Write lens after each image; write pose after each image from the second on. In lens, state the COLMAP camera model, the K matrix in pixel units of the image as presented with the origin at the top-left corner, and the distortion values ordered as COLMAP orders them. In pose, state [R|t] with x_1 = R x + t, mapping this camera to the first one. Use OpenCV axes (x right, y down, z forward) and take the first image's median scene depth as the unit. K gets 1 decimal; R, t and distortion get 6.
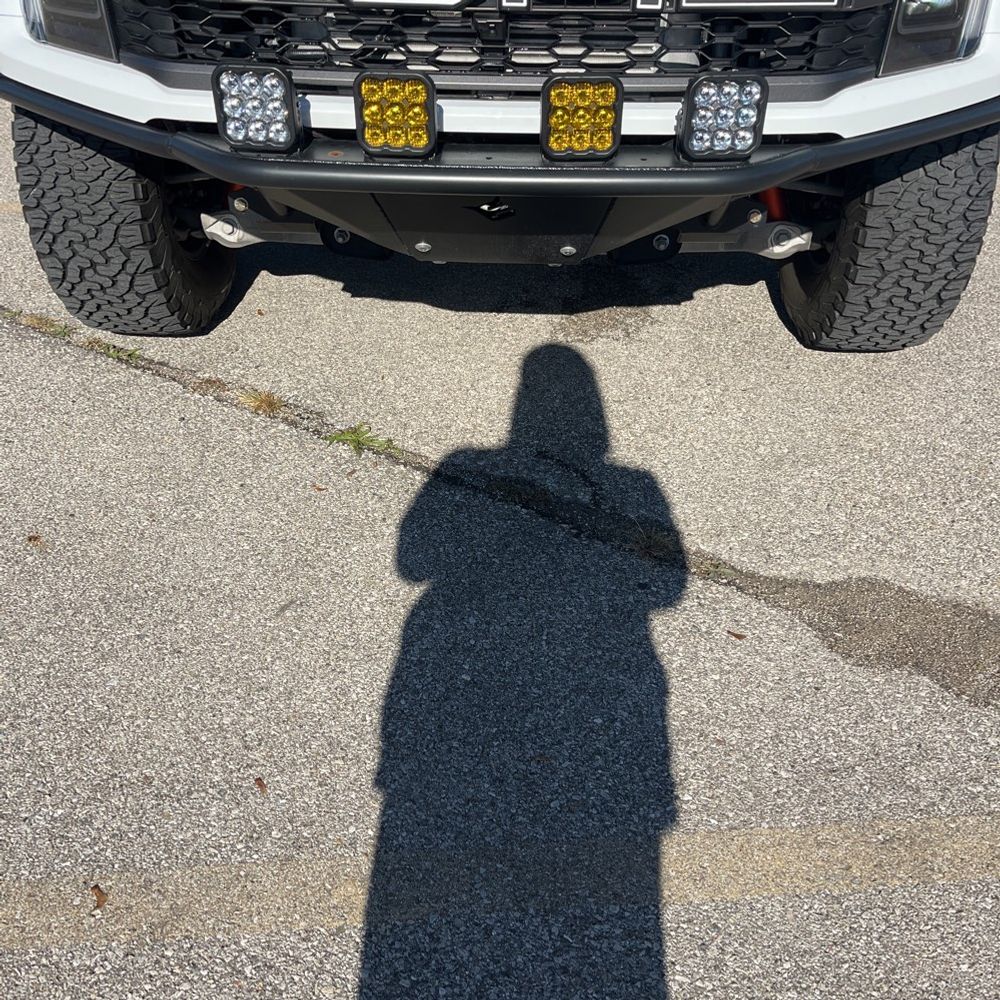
lens RADIAL K [[1000.3, 0, 505.3], [0, 1000.3, 497.6], [0, 0, 1]] dist [0.054201, -0.059545]
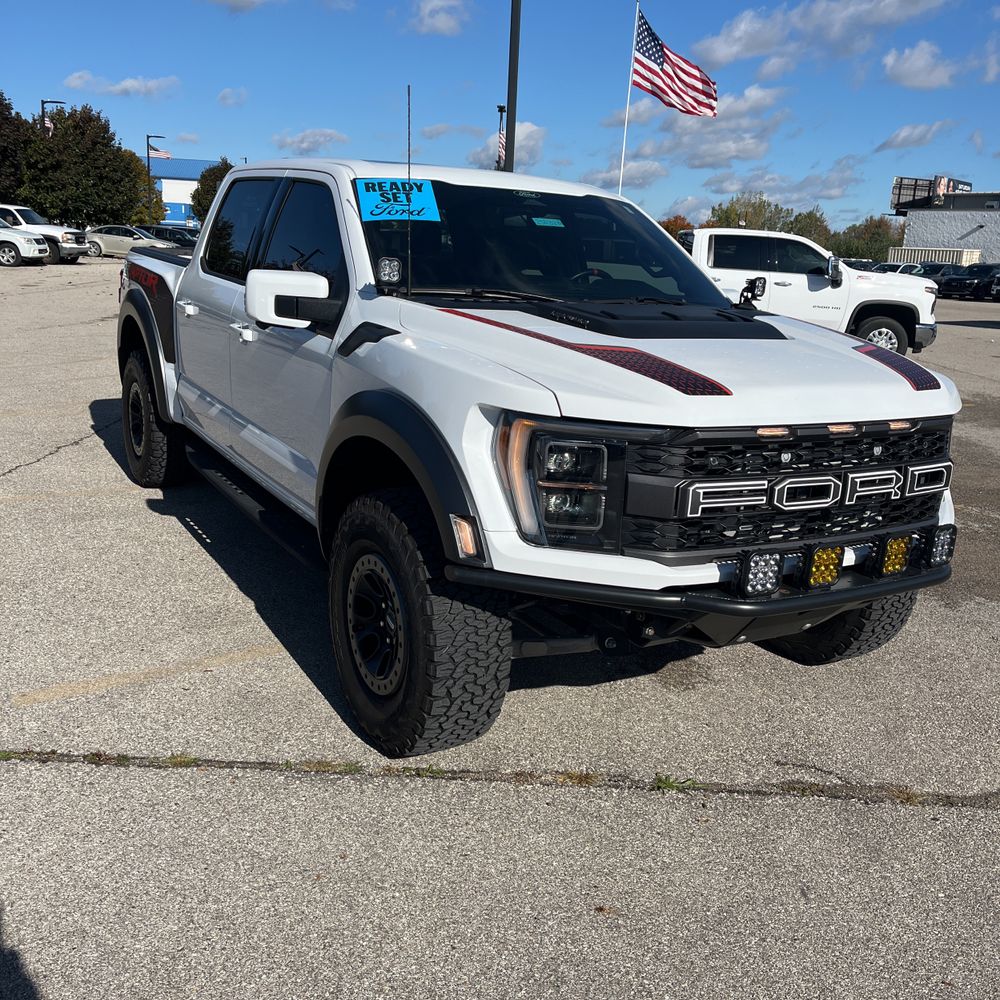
lens RADIAL K [[997.5, 0, 500.8], [0, 997.5, 497.5], [0, 0, 1]] dist [0.044235, -0.038637]
pose [[0.846899, -0.090781, 0.523947, -1.012262], [0.265357, 0.926017, -0.268473, -0.114102], [-0.460812, 0.366402, 0.808332, -0.139289]]
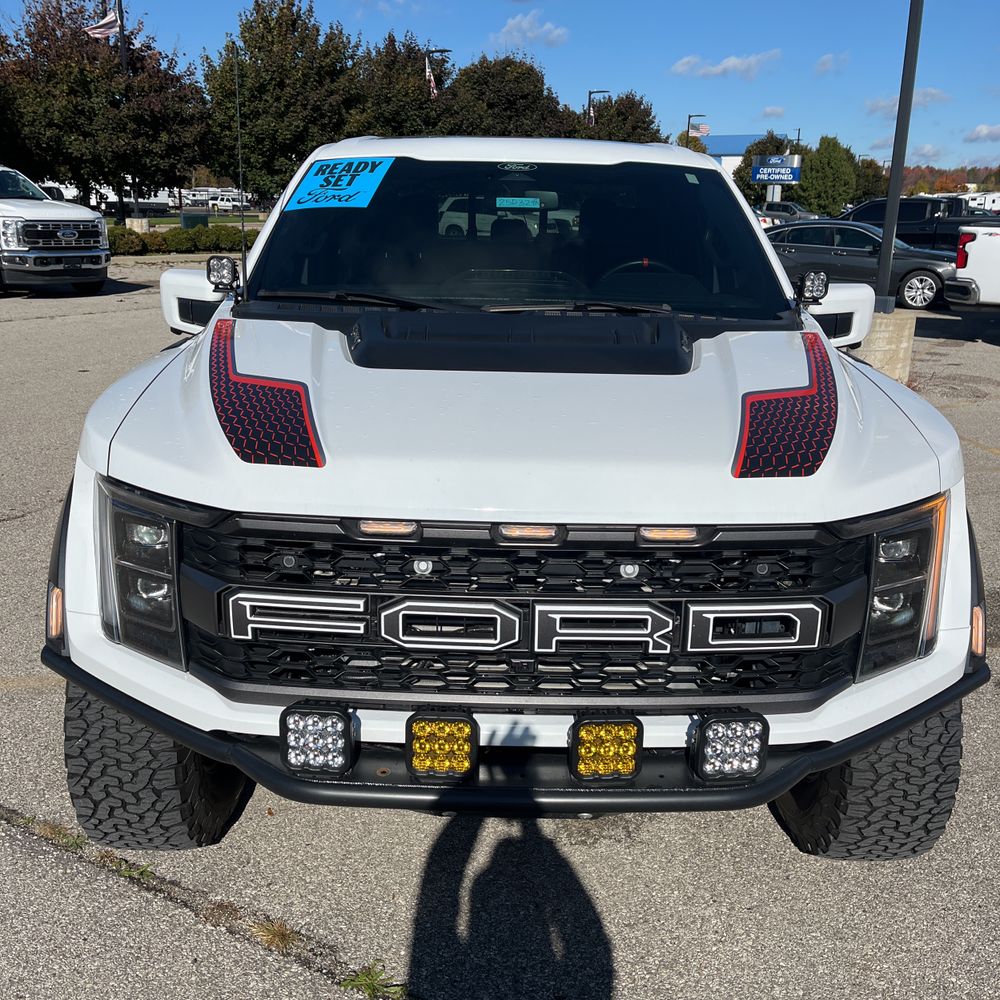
lens RADIAL K [[997.5, 0, 500.8], [0, 997.5, 497.5], [0, 0, 1]] dist [0.044235, -0.038637]
pose [[0.999292, -0.000389, 0.037622, -0.057209], [0.012380, 0.947663, -0.319032, -0.192887], [-0.035529, 0.319272, 0.946997, -0.099478]]
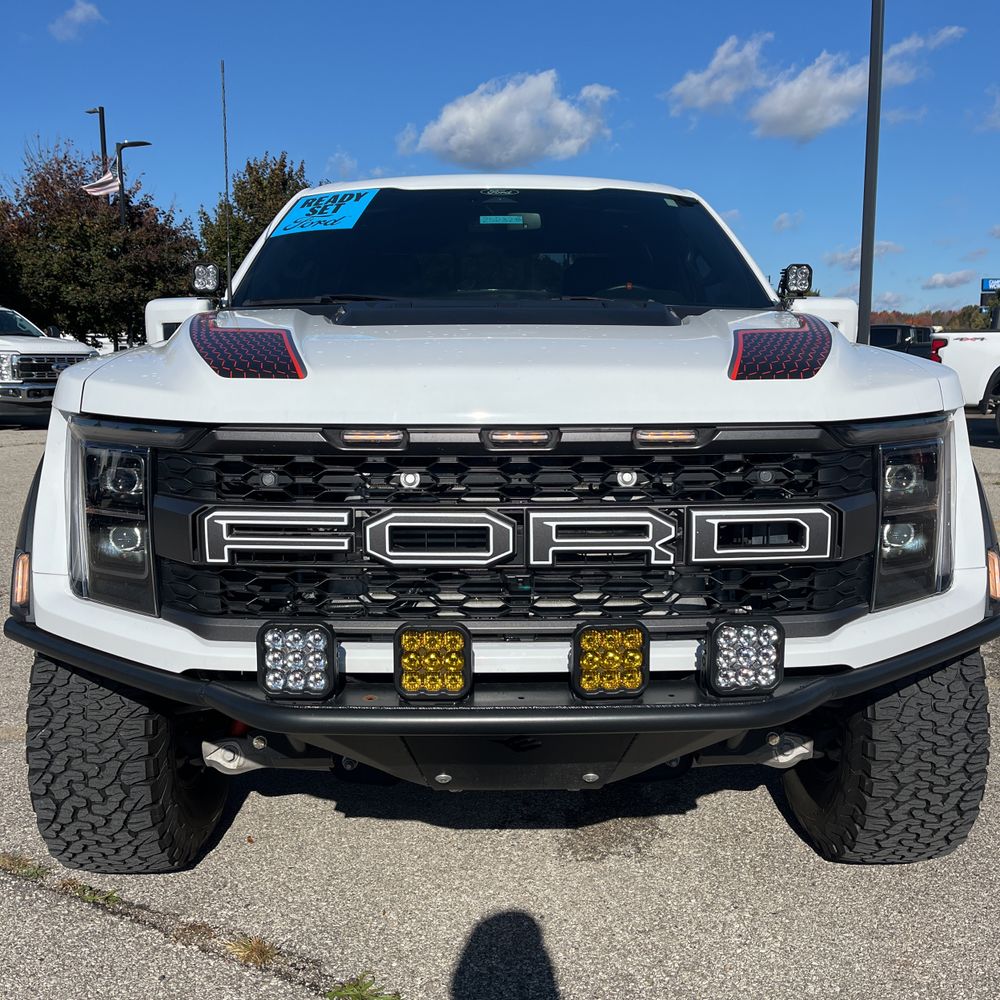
lens RADIAL K [[997.5, 0, 500.8], [0, 997.5, 497.5], [0, 0, 1]] dist [0.044235, -0.038637]
pose [[0.998613, -0.019995, 0.048698, -0.057618], [0.039850, 0.891579, -0.451108, -0.042921], [-0.034398, 0.452423, 0.891140, 0.001852]]
